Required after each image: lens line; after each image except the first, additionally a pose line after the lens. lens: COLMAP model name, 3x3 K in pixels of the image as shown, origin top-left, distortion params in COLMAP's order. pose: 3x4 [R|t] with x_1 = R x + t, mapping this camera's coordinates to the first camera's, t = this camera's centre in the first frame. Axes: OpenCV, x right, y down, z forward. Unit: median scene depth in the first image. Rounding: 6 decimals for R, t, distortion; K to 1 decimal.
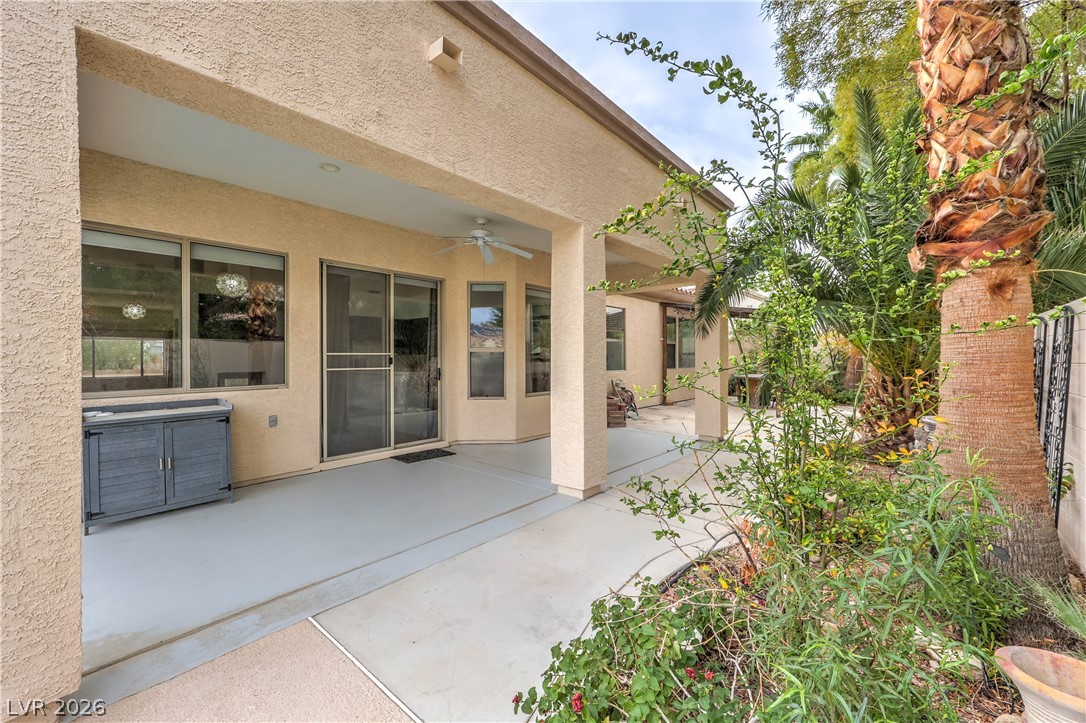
lens RADIAL K [[435.1, 0, 543.0], [0, 435.1, 361.5], [0, 0, 1]] dist [-0.001418, -0.000267]
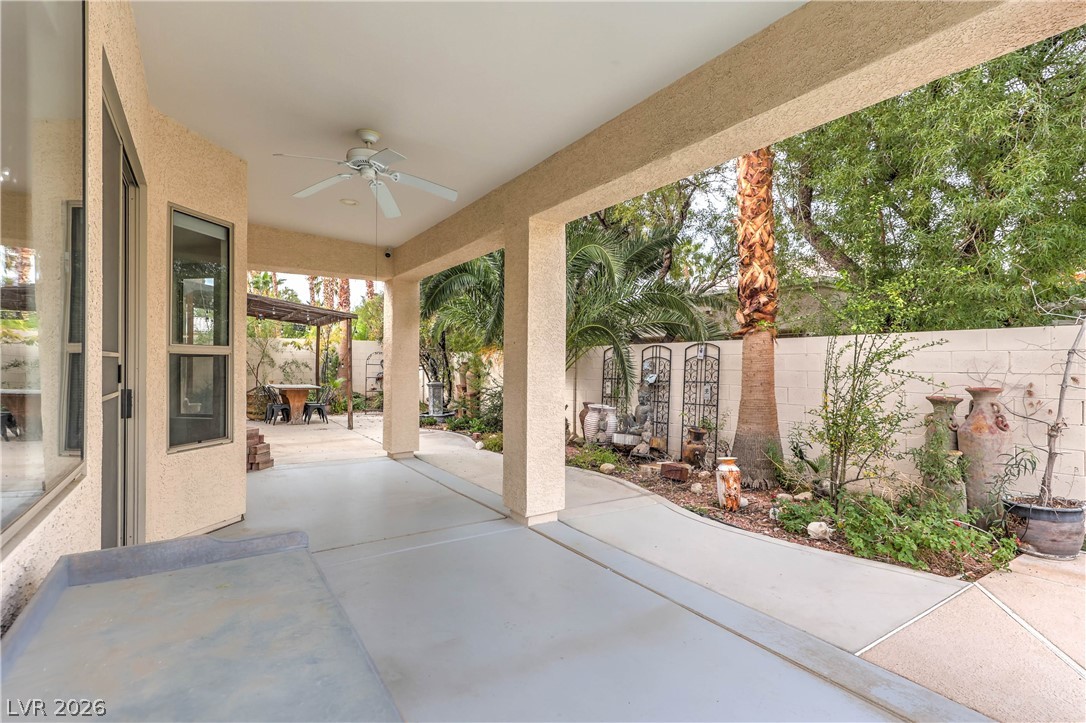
lens RADIAL K [[516.6, 0, 543.0], [0, 516.6, 361.5], [0, 0, 1]] dist [0.001850, 0.000300]
pose [[0.268378, 0.008435, 0.963277, -0.954084], [0.001668, 0.999956, -0.009221, -0.009286], [-0.963312, 0.004081, 0.268352, 0.724103]]
